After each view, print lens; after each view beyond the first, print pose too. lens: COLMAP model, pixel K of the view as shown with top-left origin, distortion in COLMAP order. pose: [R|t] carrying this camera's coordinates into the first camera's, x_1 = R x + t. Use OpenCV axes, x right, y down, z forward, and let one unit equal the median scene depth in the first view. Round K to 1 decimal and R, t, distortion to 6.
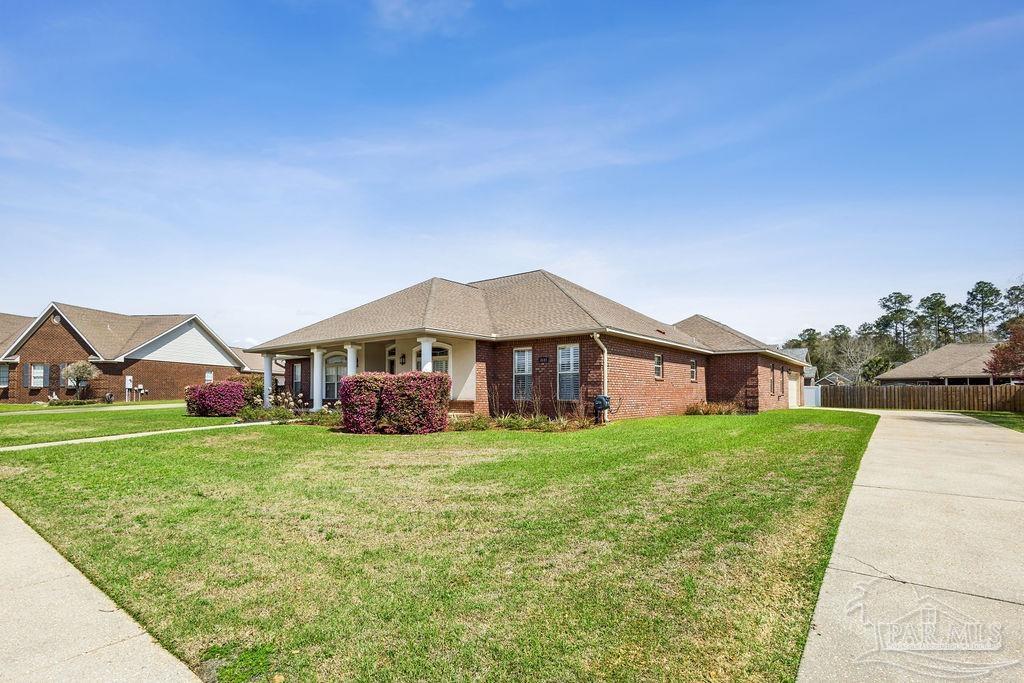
lens RADIAL K [[475.3, 0, 512.0], [0, 475.3, 341.5], [0, 0, 1]] dist [0.003512, 0.000396]
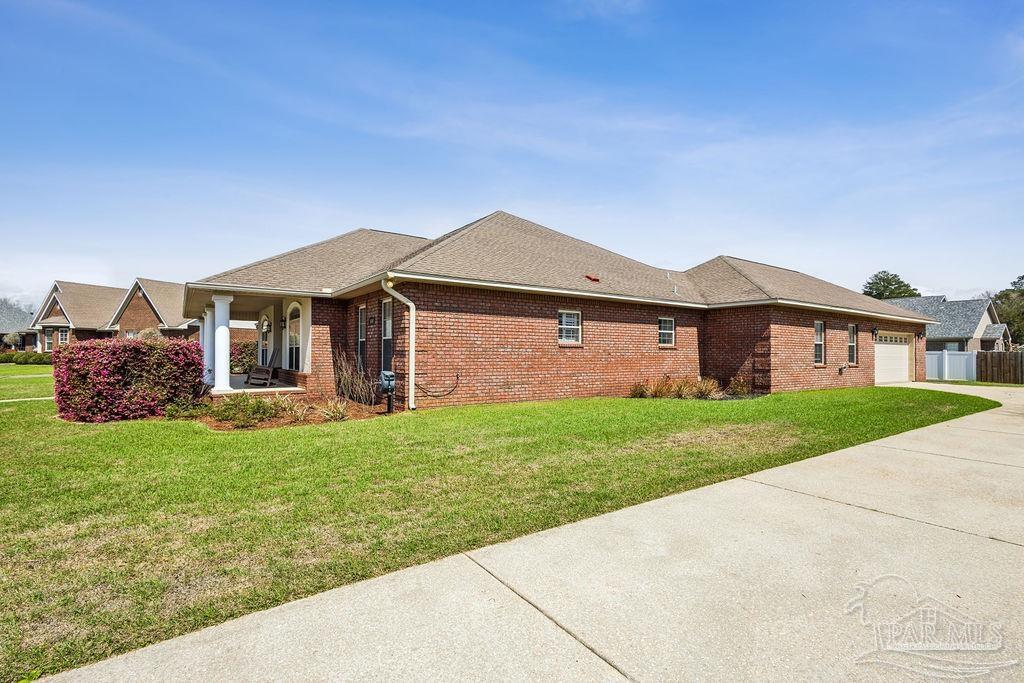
lens RADIAL K [[459.1, 0, 512.0], [0, 459.1, 341.5], [0, 0, 1]] dist [0.002062, 0.000173]
pose [[0.954349, -0.002964, -0.298680, 0.356886], [0.026877, 0.996747, 0.075985, 0.015892], [0.297483, -0.080544, 0.951324, 0.275701]]
